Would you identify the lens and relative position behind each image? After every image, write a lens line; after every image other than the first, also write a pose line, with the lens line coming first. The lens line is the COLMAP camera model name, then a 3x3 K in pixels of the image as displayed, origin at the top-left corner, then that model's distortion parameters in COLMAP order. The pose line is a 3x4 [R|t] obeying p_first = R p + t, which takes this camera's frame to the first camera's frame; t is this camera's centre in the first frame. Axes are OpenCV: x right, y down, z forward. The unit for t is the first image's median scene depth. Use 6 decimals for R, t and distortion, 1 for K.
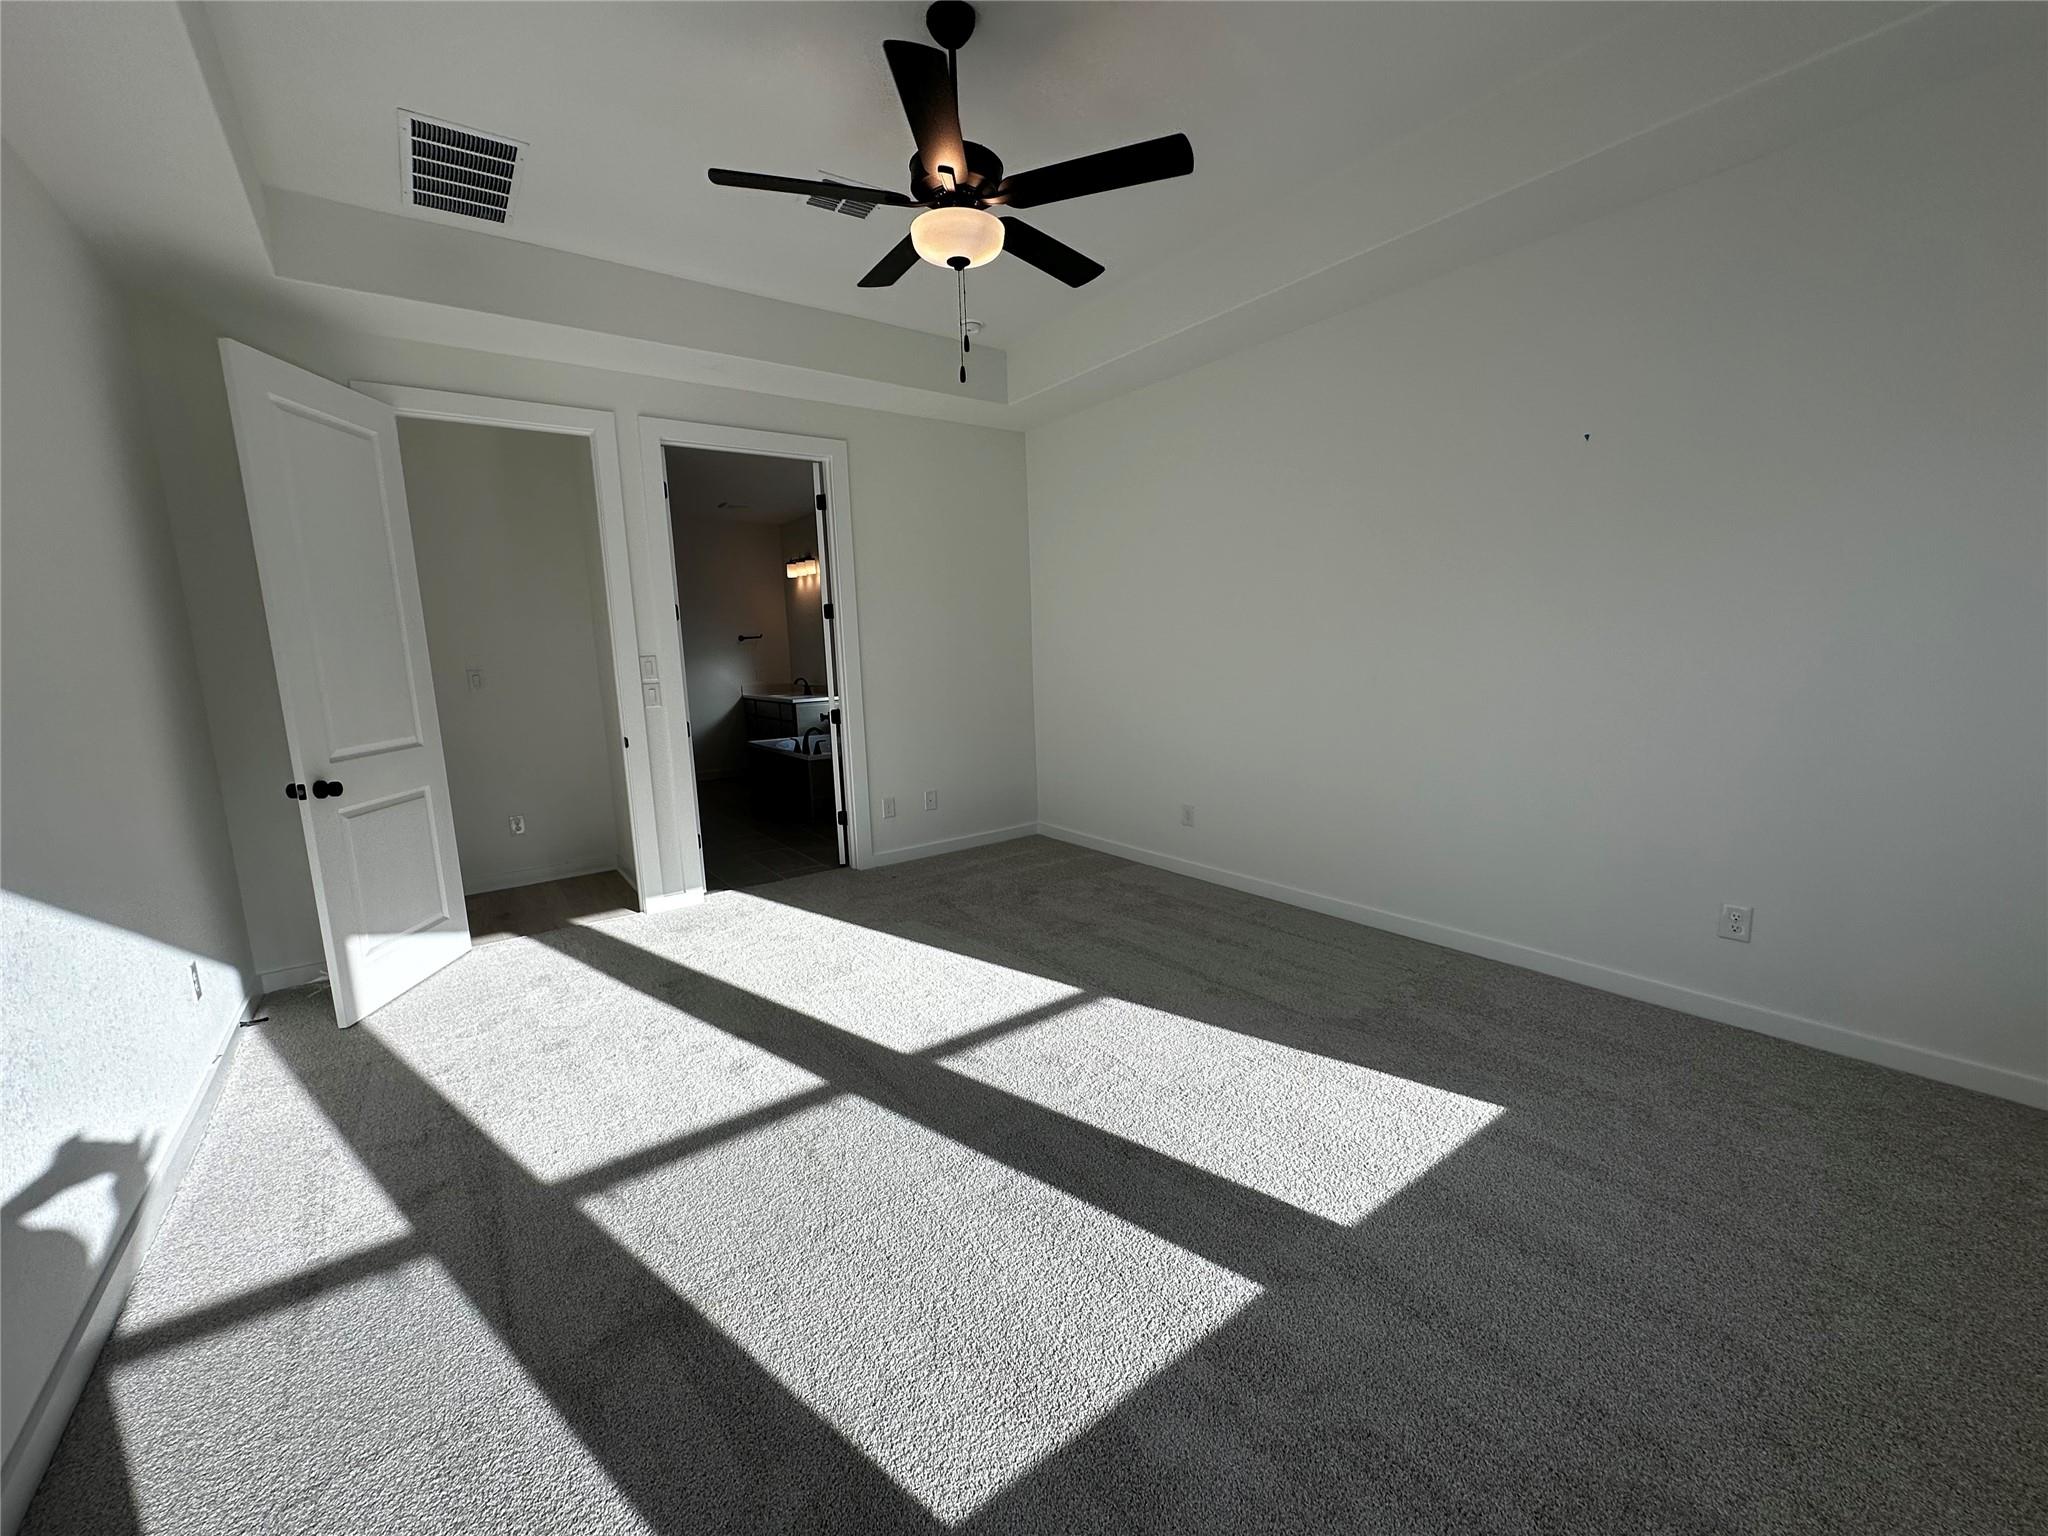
lens RADIAL K [[817.9, 0, 1024.1], [0, 817.9, 770.0], [0, 0, 1]] dist [-0.002127, 0.000518]
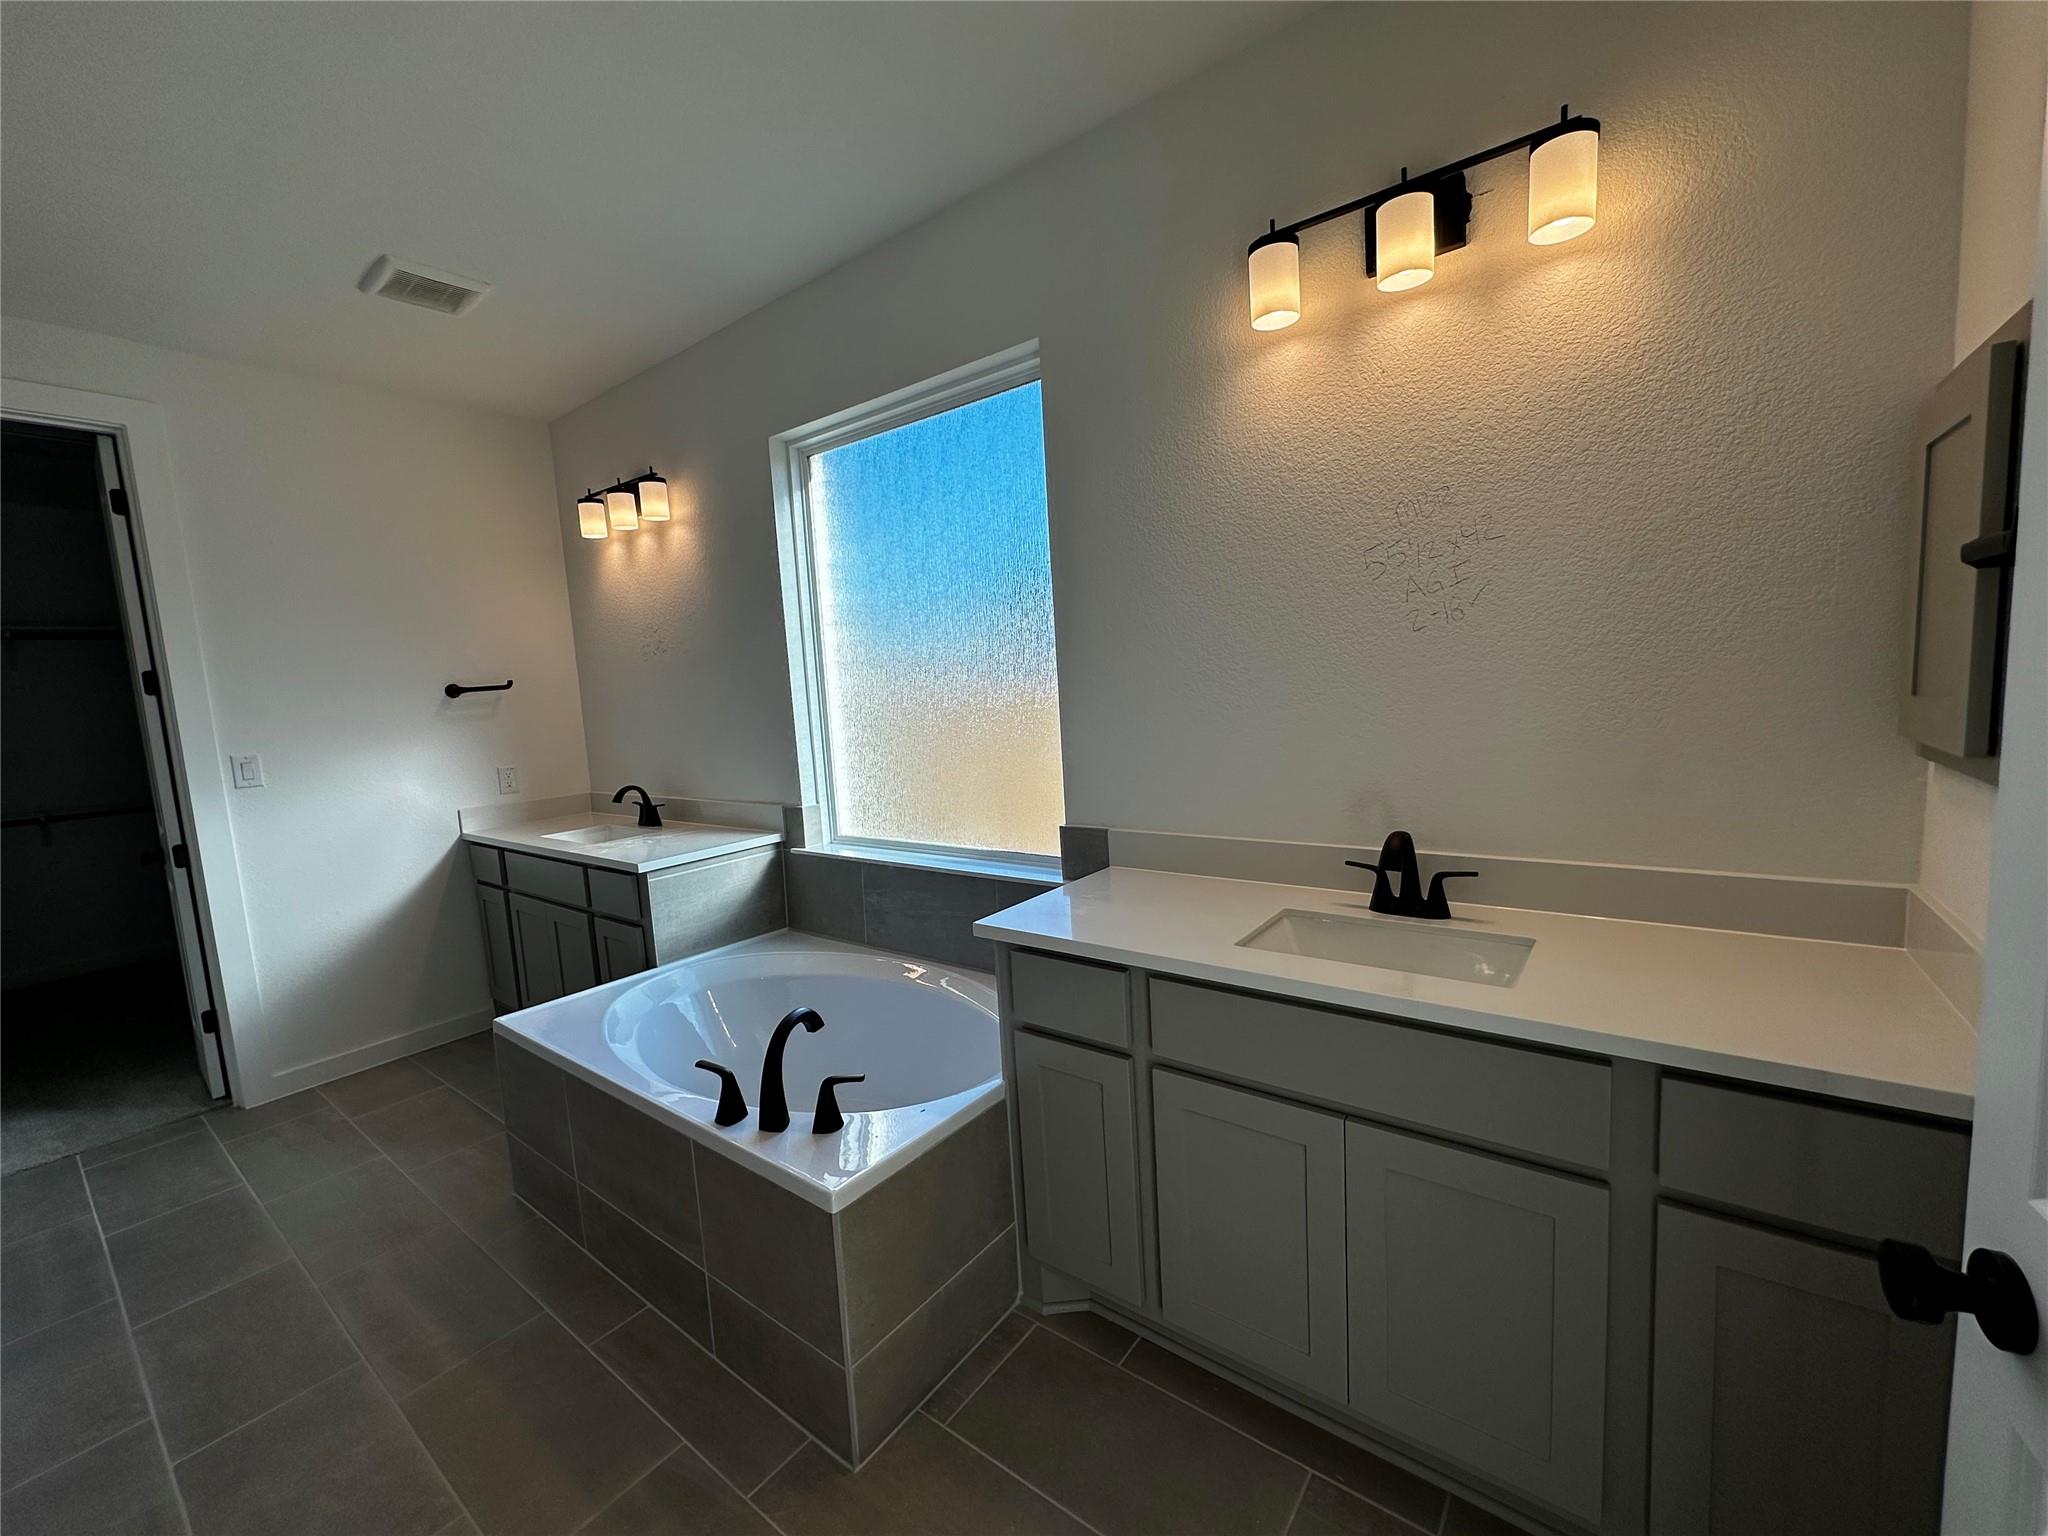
lens RADIAL K [[817.9, 0, 1024.1], [0, 817.9, 770.0], [0, 0, 1]] dist [-0.002127, 0.000518]
pose [[0.961118, -0.051580, 0.271278, -0.192311], [0.065369, 0.996975, -0.042038, -0.089194], [-0.268289, 0.058137, 0.961583, 0.554091]]
